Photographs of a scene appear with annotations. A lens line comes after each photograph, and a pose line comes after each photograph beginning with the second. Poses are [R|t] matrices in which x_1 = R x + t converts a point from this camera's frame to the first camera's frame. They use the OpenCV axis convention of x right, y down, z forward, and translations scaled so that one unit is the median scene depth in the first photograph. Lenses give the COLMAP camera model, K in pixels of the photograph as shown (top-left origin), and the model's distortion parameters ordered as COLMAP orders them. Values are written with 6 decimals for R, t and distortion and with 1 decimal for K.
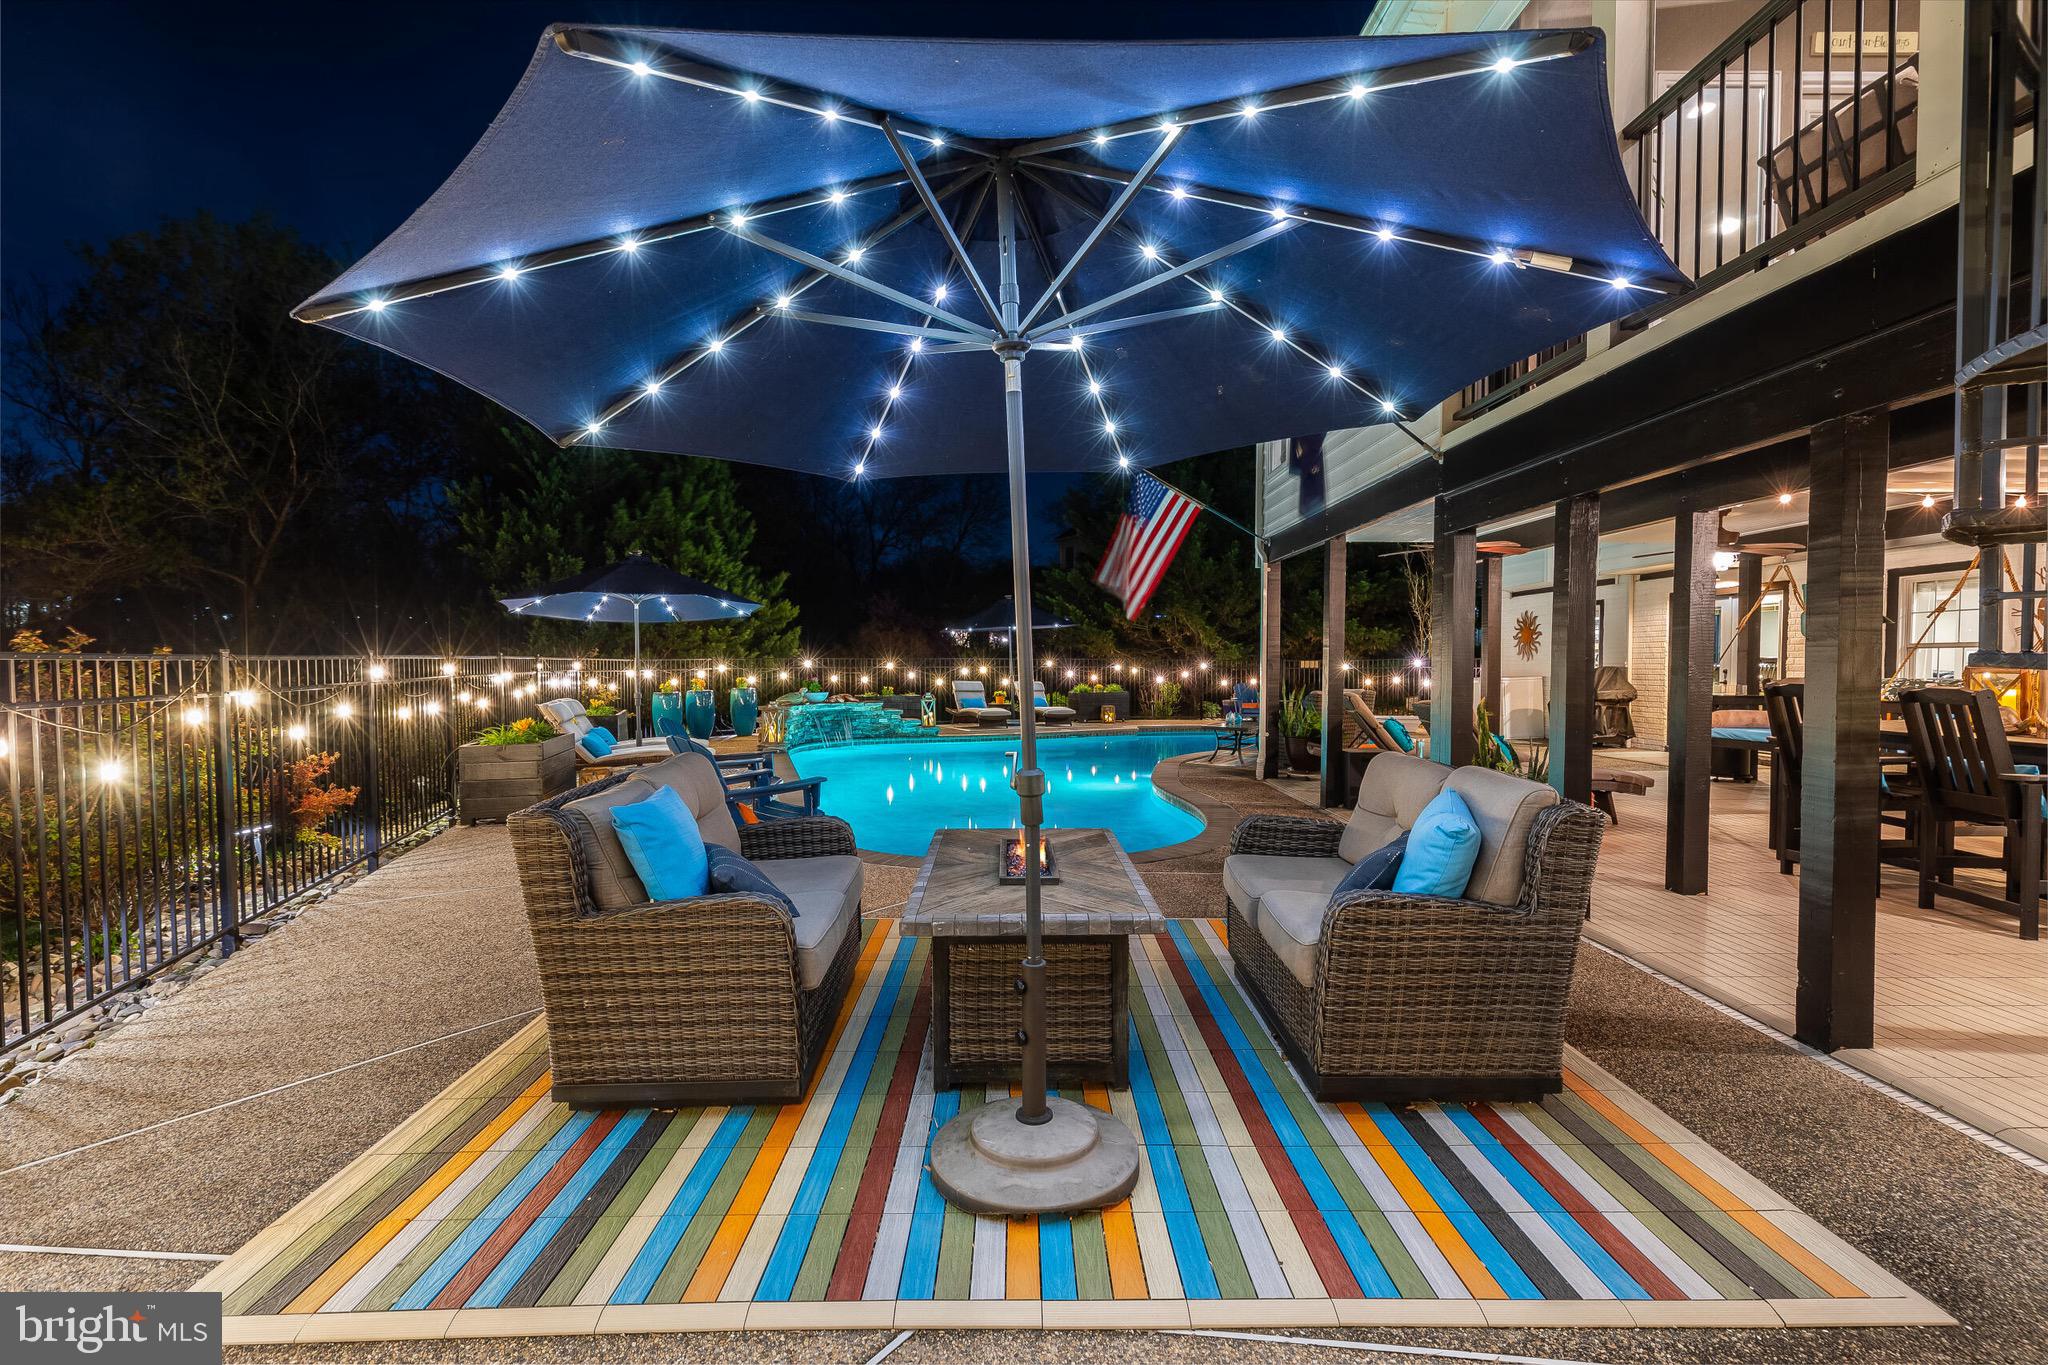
lens RADIAL K [[916.2, 0, 1029.9], [0, 916.2, 677.9], [0, 0, 1]] dist [0.000265, -0.000254]
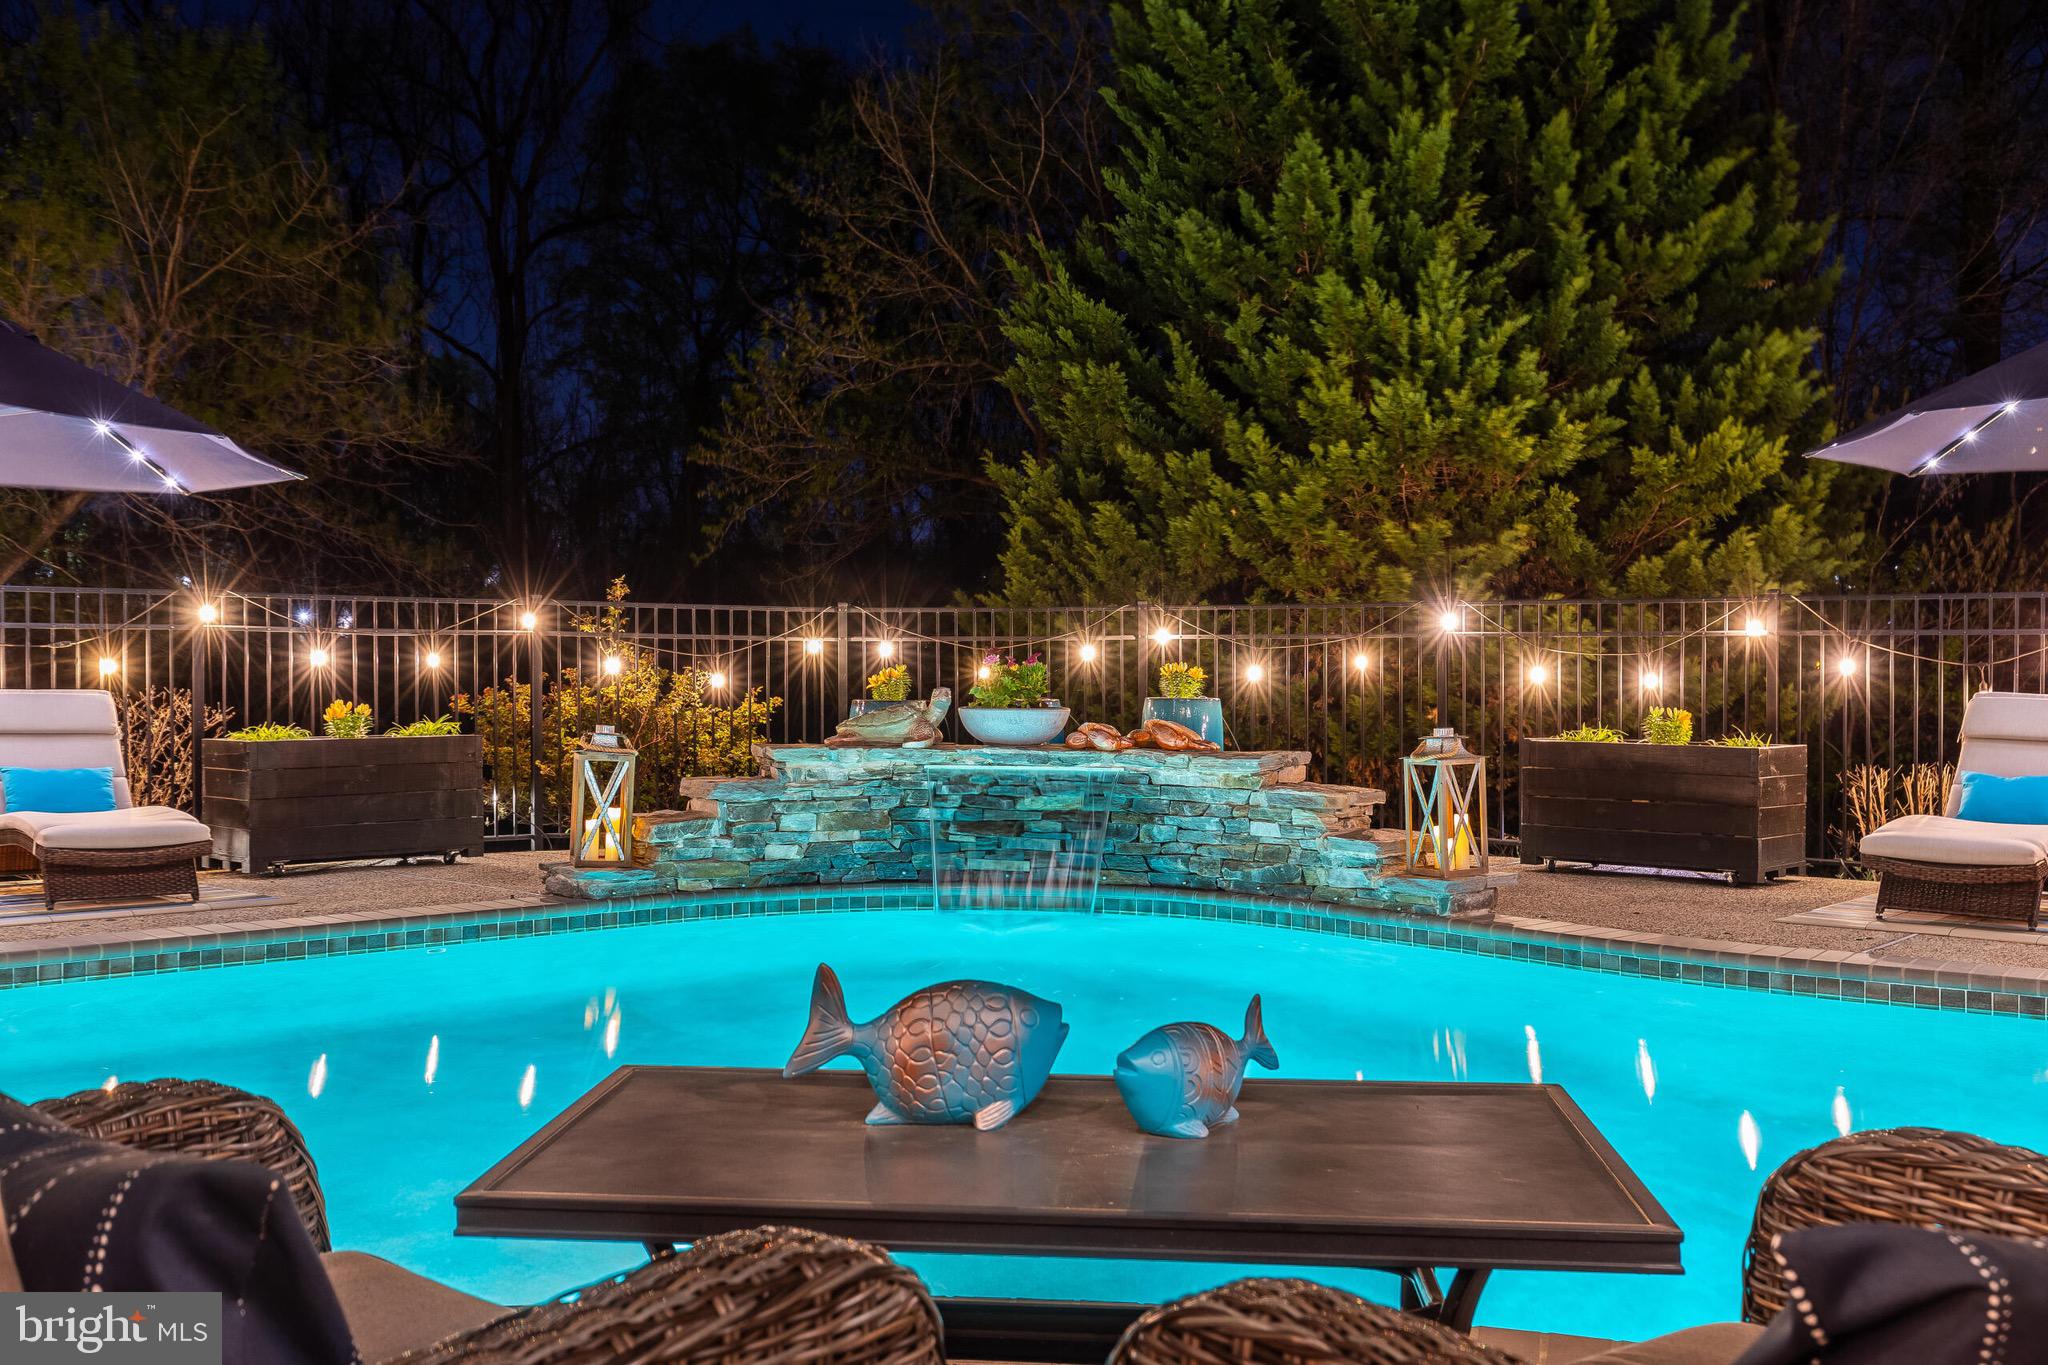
lens RADIAL K [[1949.7, 0, 1024.0], [0, 1949.7, 682.5], [0, 0, 1]] dist [-0.010494, 0.002059]
pose [[0.412145, 0.011366, -0.911048, 0.244199], [-0.022887, 0.999736, 0.002118, 0.005116], [0.910831, 0.019978, 0.412296, 0.584589]]
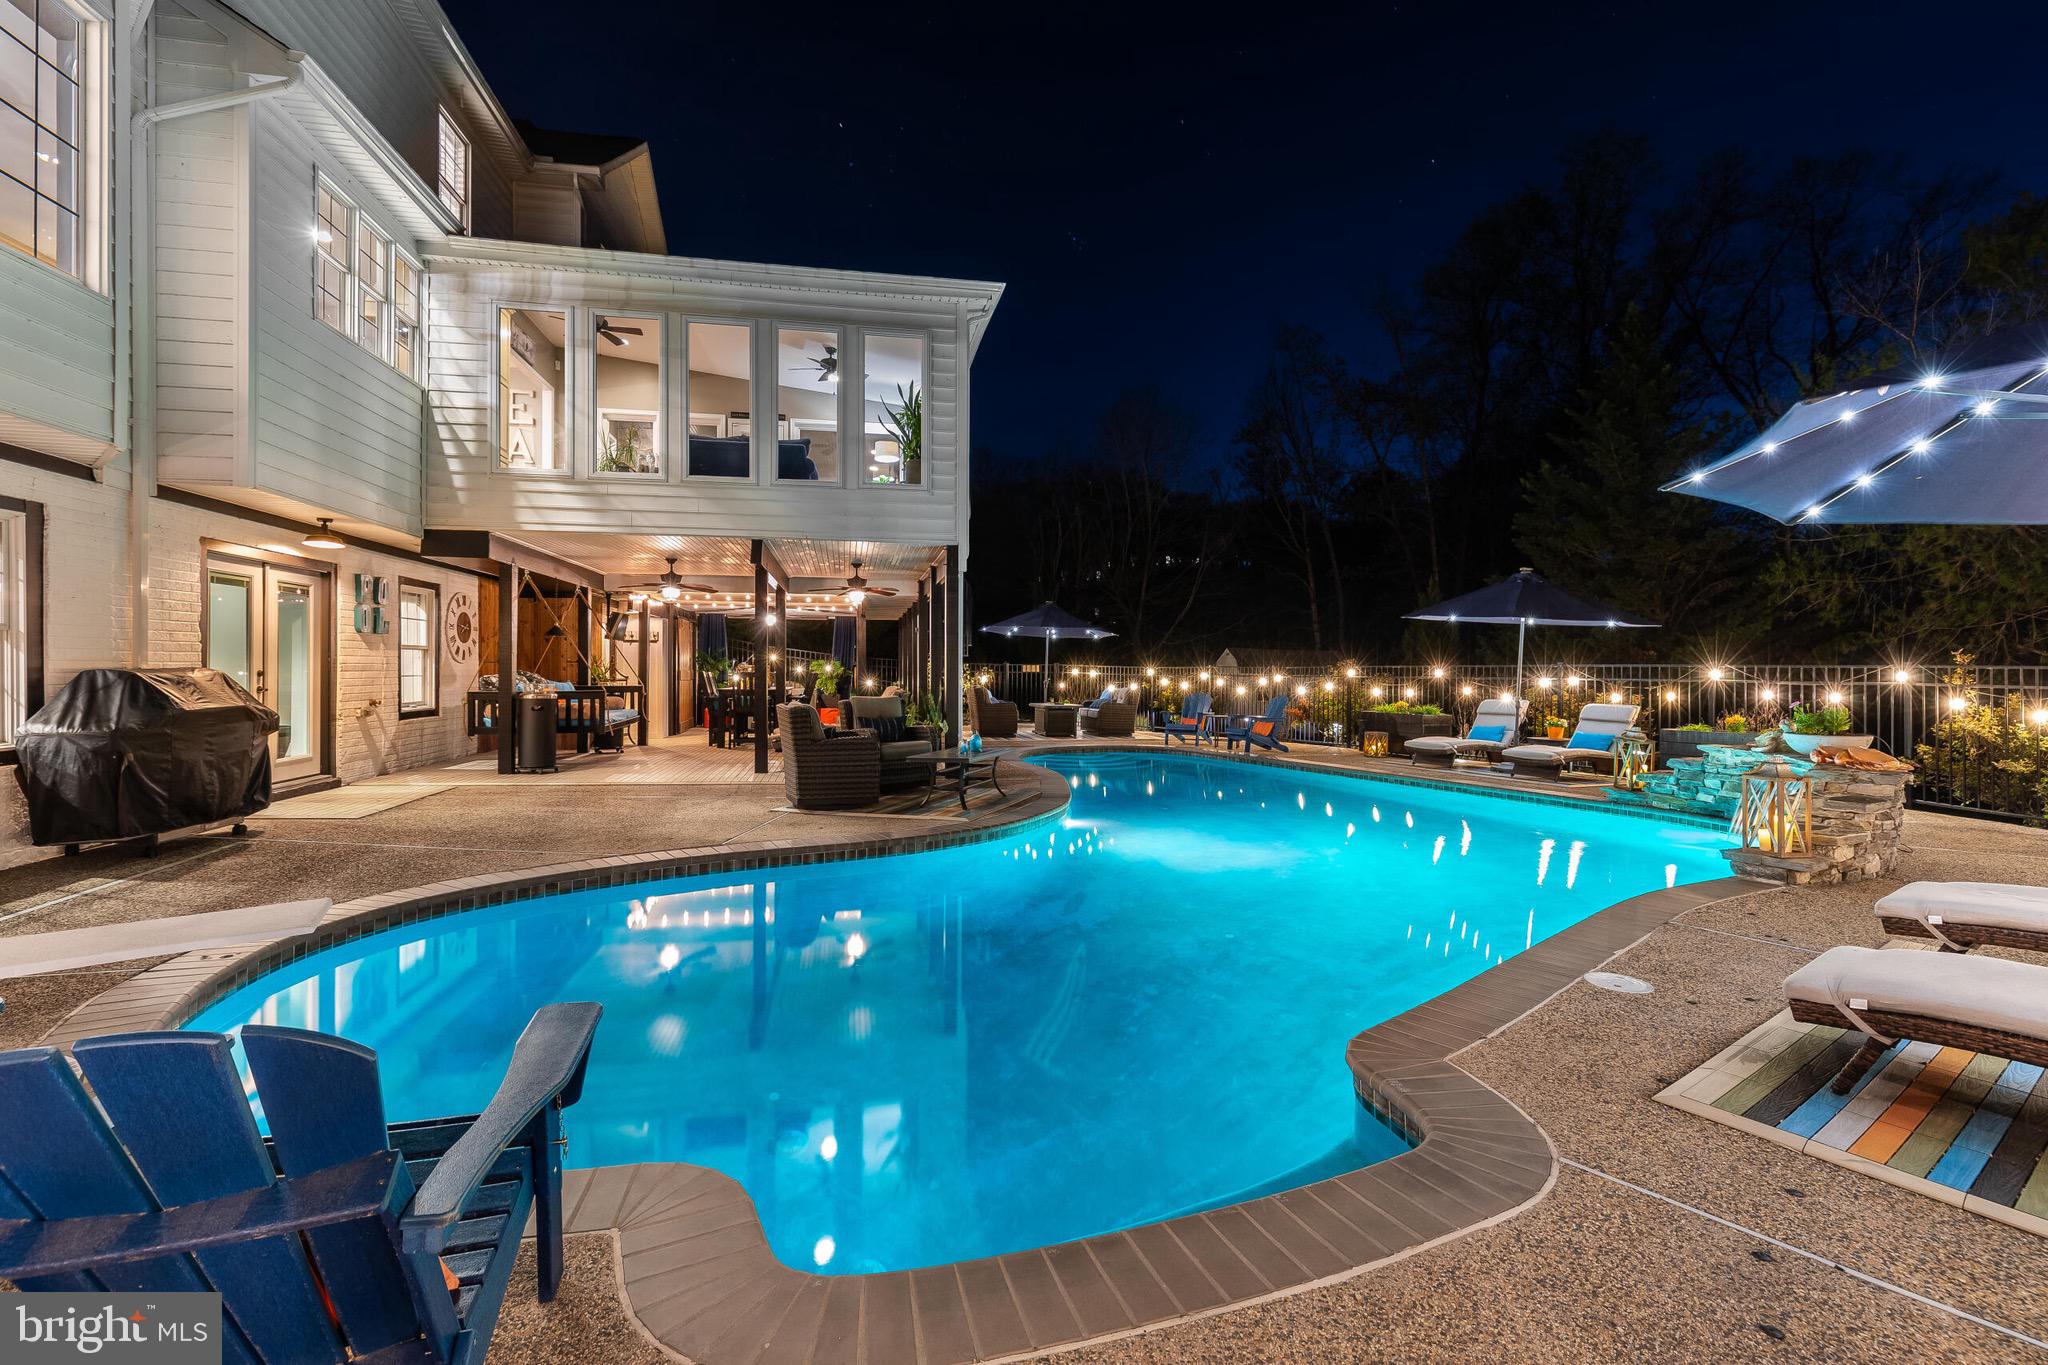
lens RADIAL K [[924.0, 0, 1026.4], [0, 924.0, 662.3], [0, 0, 1]] dist [0.001063, 0.000228]
pose [[-0.984624, -0.008289, -0.174491, 0.190542], [-0.010777, 0.999853, 0.013315, -0.017492], [0.174355, 0.014990, -0.984569, 1.079276]]
